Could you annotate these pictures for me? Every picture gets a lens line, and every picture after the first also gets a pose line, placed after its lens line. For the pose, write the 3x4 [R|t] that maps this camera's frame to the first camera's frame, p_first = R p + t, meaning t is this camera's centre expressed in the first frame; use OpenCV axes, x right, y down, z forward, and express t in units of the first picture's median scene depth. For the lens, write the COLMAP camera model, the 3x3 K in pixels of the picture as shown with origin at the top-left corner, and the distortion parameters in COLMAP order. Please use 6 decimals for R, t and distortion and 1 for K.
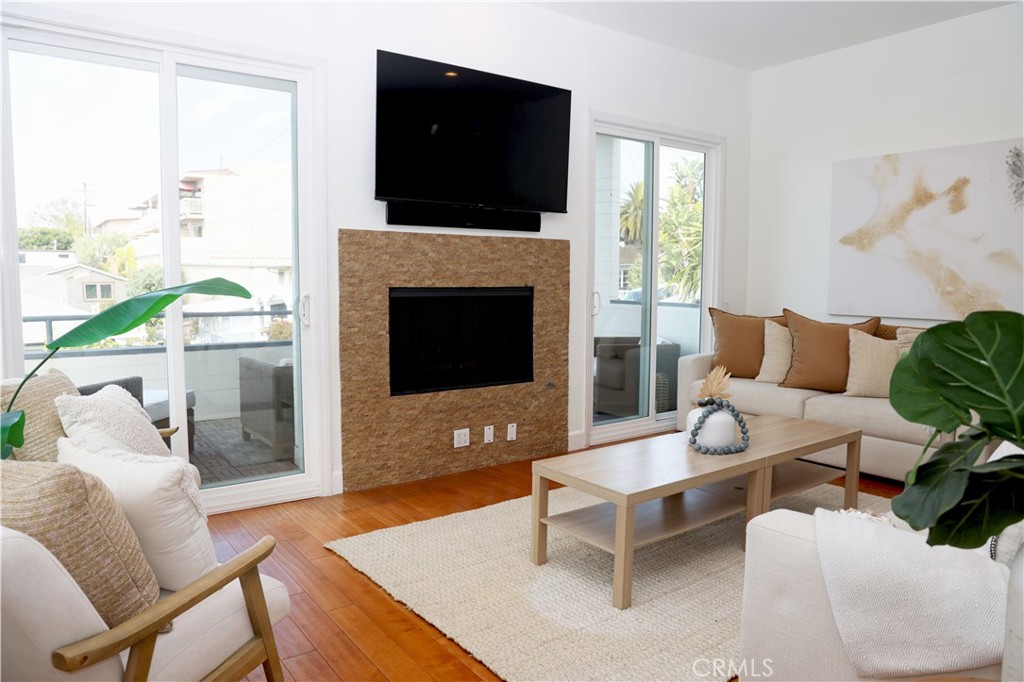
lens RADIAL K [[701.5, 0, 512.5], [0, 701.5, 339.3], [0, 0, 1]] dist [-0.043974, -0.000569]
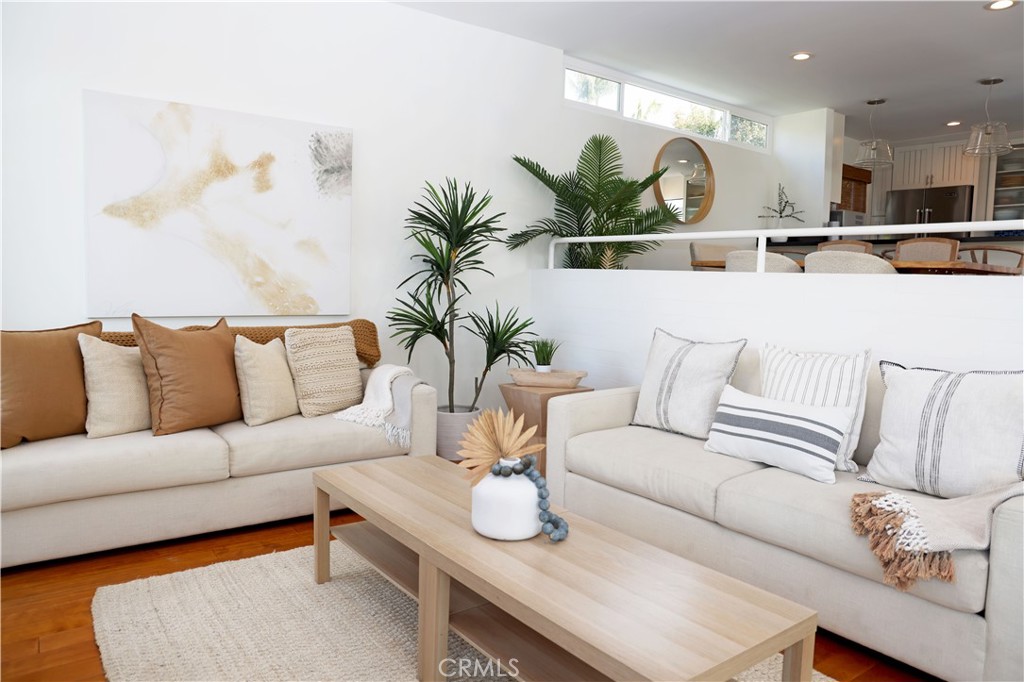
lens RADIAL K [[701.5, 0, 512.9], [0, 701.5, 342.6], [0, 0, 1]] dist [-0.043974, -0.000569]
pose [[-0.013072, -0.097143, 0.995185, -0.244461], [0.062349, 0.993254, 0.097773, -0.057486], [-0.997969, 0.063327, -0.006927, 0.661693]]
